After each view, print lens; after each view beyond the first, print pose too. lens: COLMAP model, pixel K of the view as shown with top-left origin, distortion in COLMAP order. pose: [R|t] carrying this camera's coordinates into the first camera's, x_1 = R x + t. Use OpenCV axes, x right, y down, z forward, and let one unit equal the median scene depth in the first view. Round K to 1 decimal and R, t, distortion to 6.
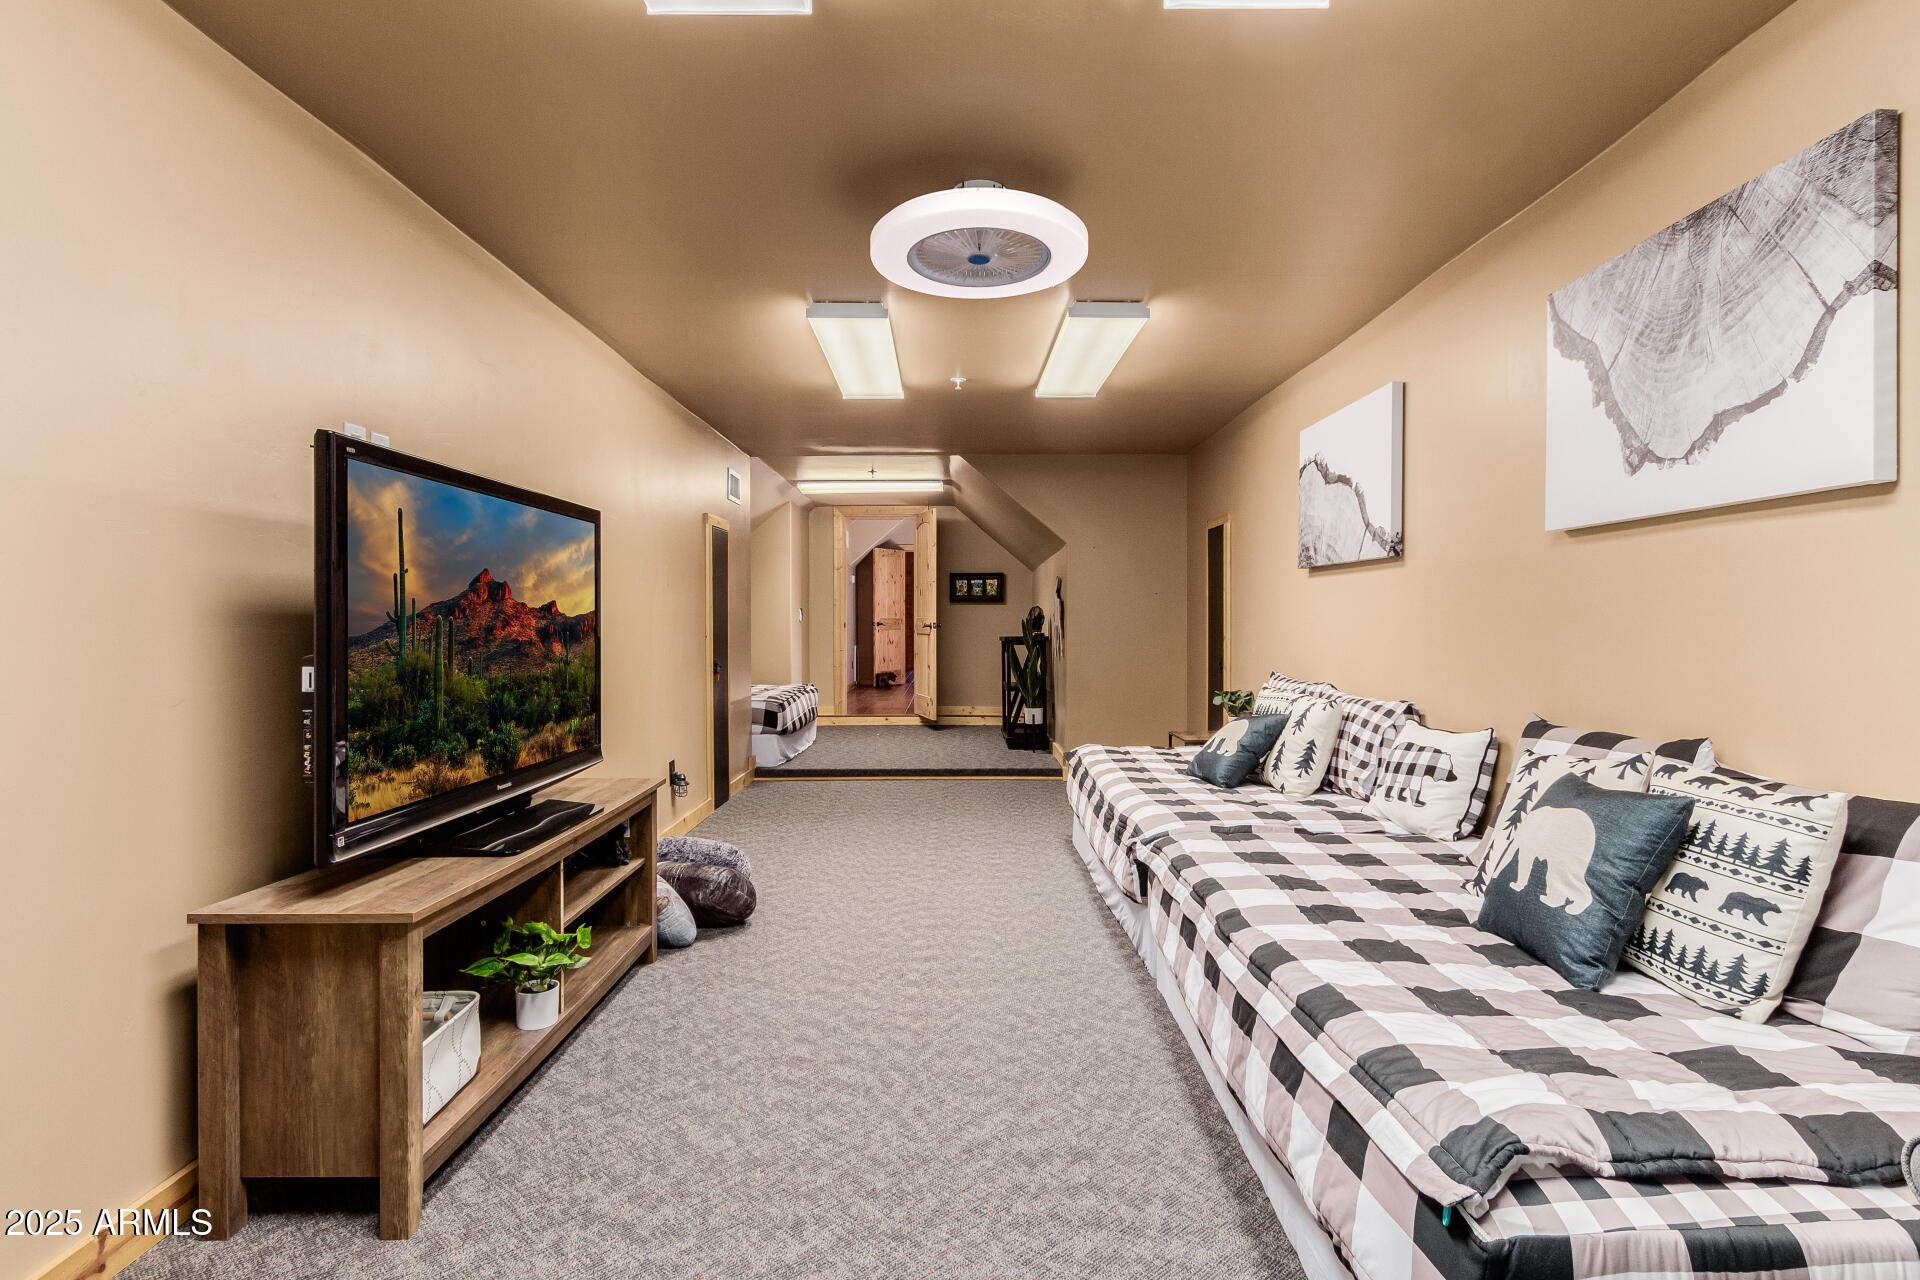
lens RADIAL K [[968.7, 0, 959.0], [0, 968.7, 641.1], [0, 0, 1]] dist [0.001122, 0.000000]
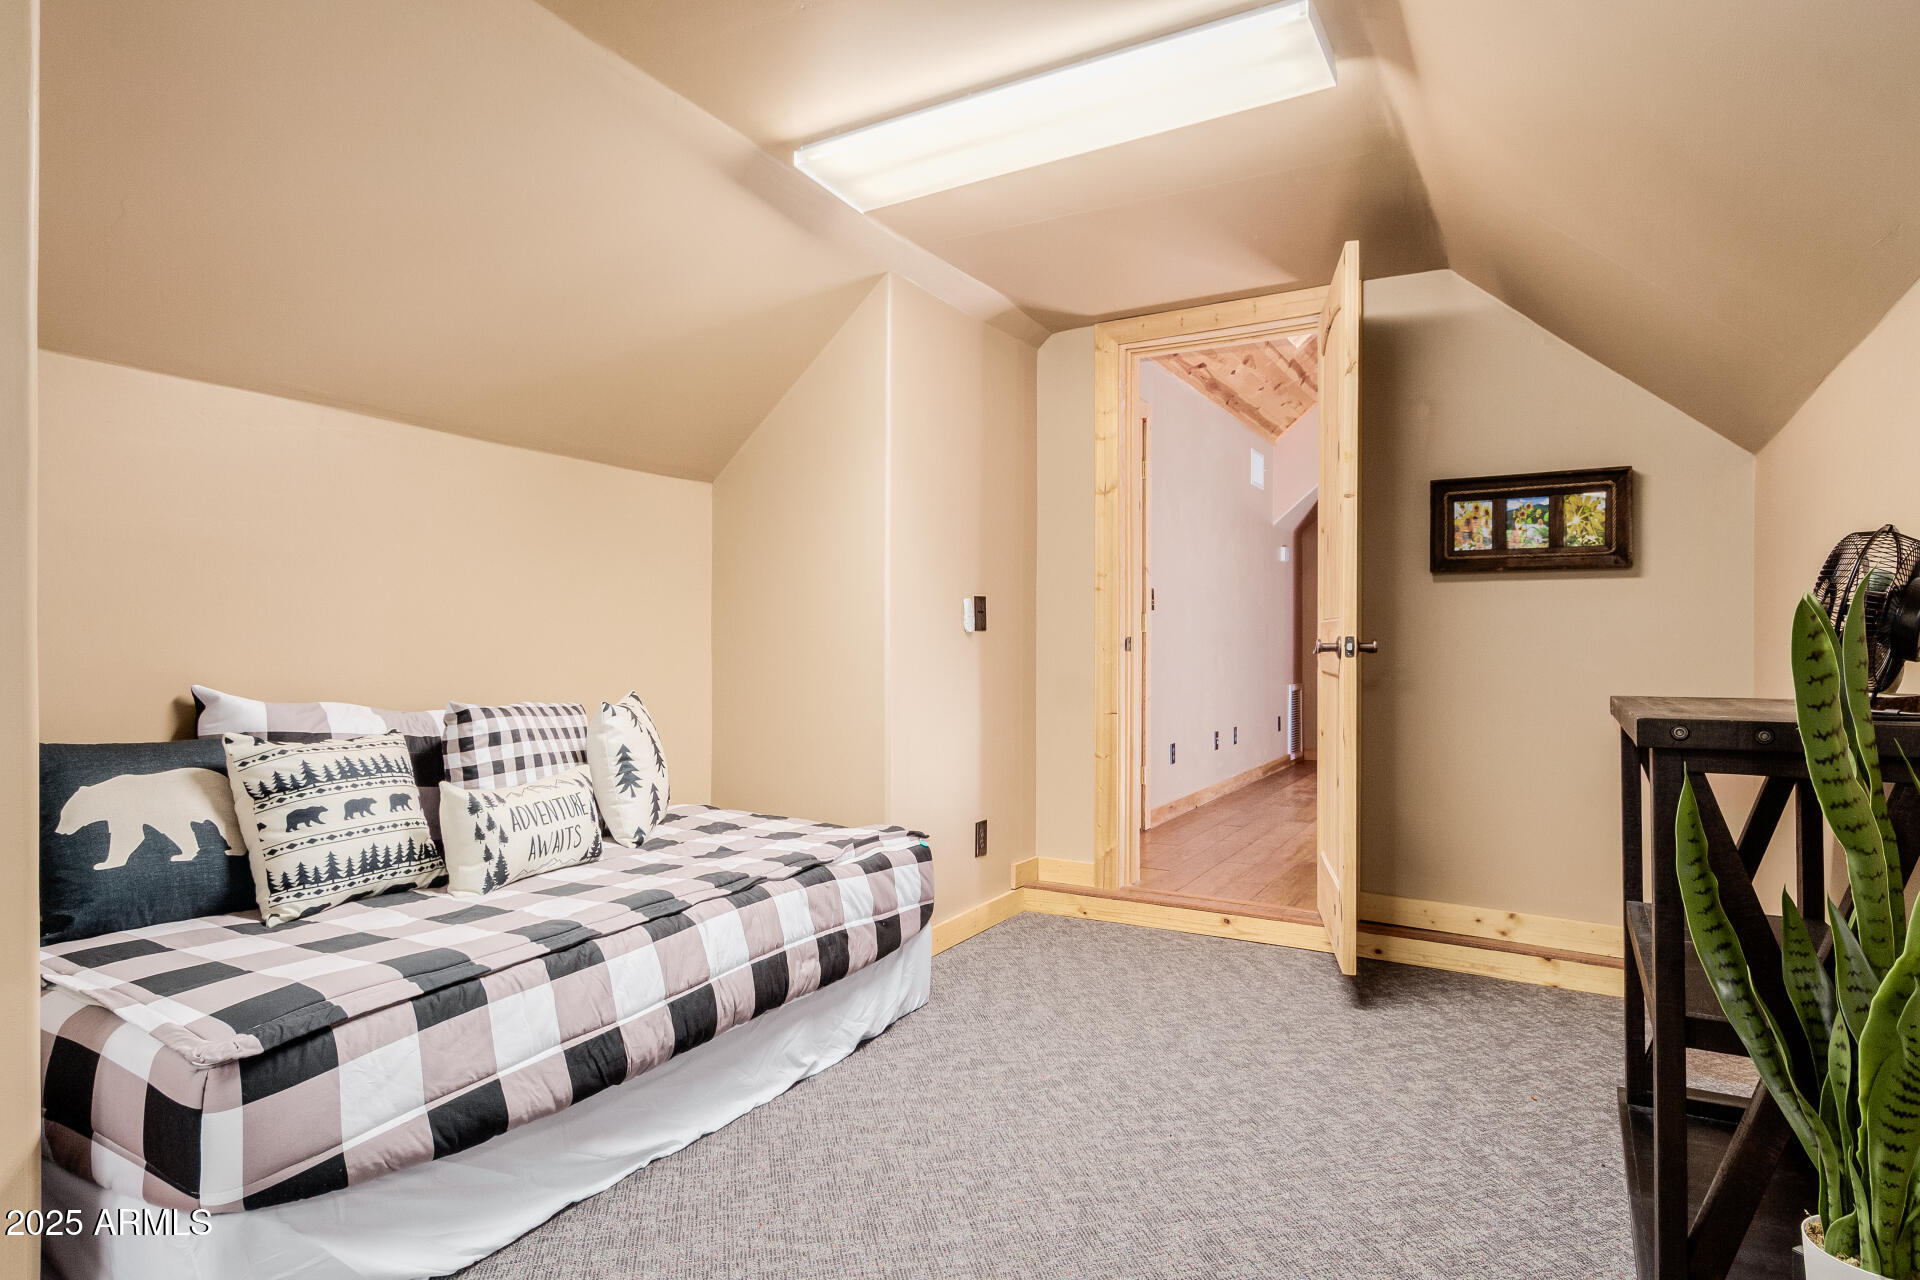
lens RADIAL K [[1033.3, 0, 957.7], [0, 1033.3, 637.1], [0, 0, 1]] dist [-0.015770, 0.000270]
pose [[0.862286, -0.002514, -0.506415, 0.027376], [-0.010727, 0.999673, -0.023228, -0.010211], [0.506307, 0.025461, 0.861977, 0.631276]]
